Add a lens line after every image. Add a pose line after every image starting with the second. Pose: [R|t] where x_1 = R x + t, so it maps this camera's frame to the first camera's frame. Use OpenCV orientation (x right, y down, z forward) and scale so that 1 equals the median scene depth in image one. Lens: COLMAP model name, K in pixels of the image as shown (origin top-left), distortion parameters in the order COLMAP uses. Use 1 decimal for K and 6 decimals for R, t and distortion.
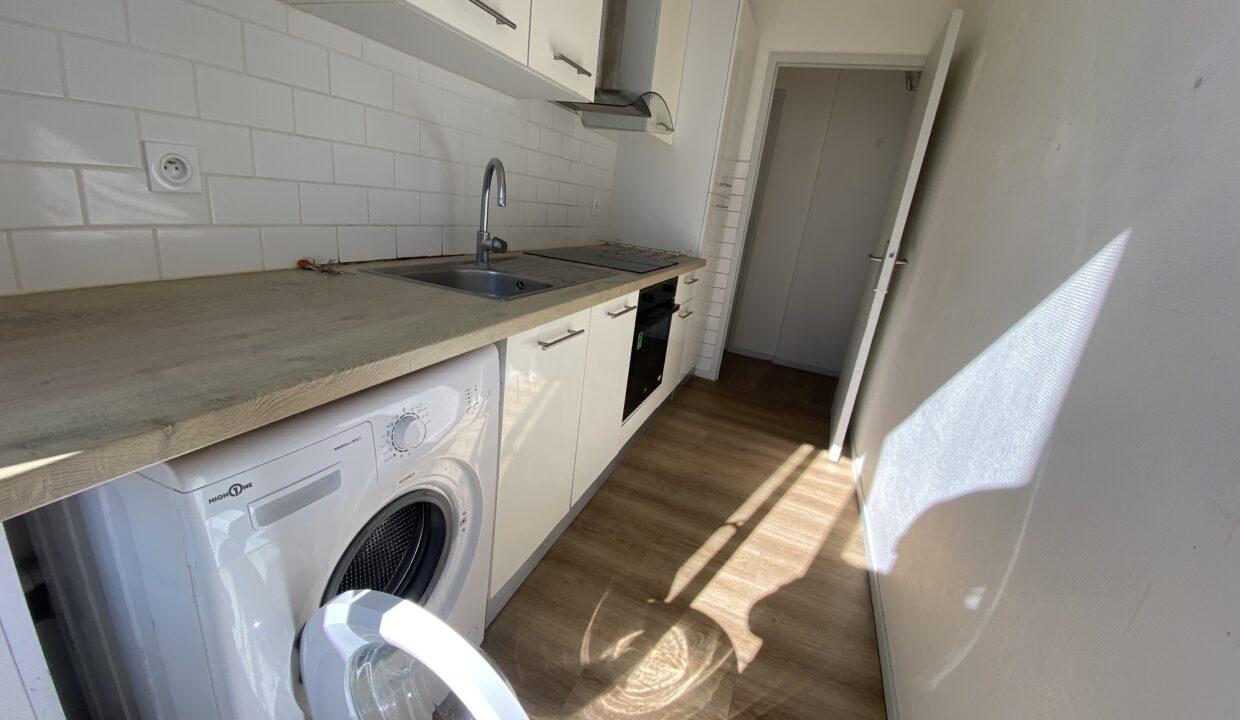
lens RADIAL K [[501.9, 0, 616.5], [0, 501.9, 365.3], [0, 0, 1]] dist [0.044690, -0.031728]
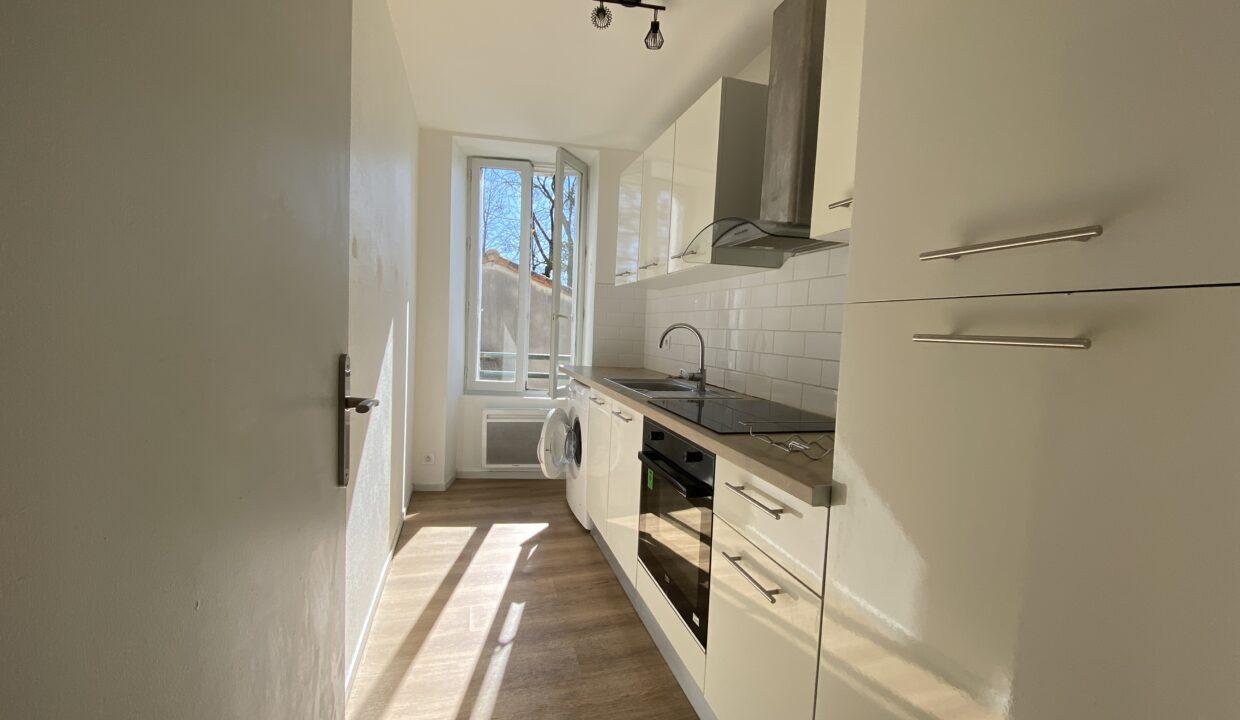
lens RADIAL K [[501.9, 0, 616.5], [0, 501.9, 365.3], [0, 0, 1]] dist [0.044690, -0.031728]
pose [[-0.774365, -0.095501, -0.625490, 0.712160], [-0.311296, 0.918134, 0.245206, -0.462523], [0.550866, 0.384591, -0.740700, 1.616508]]
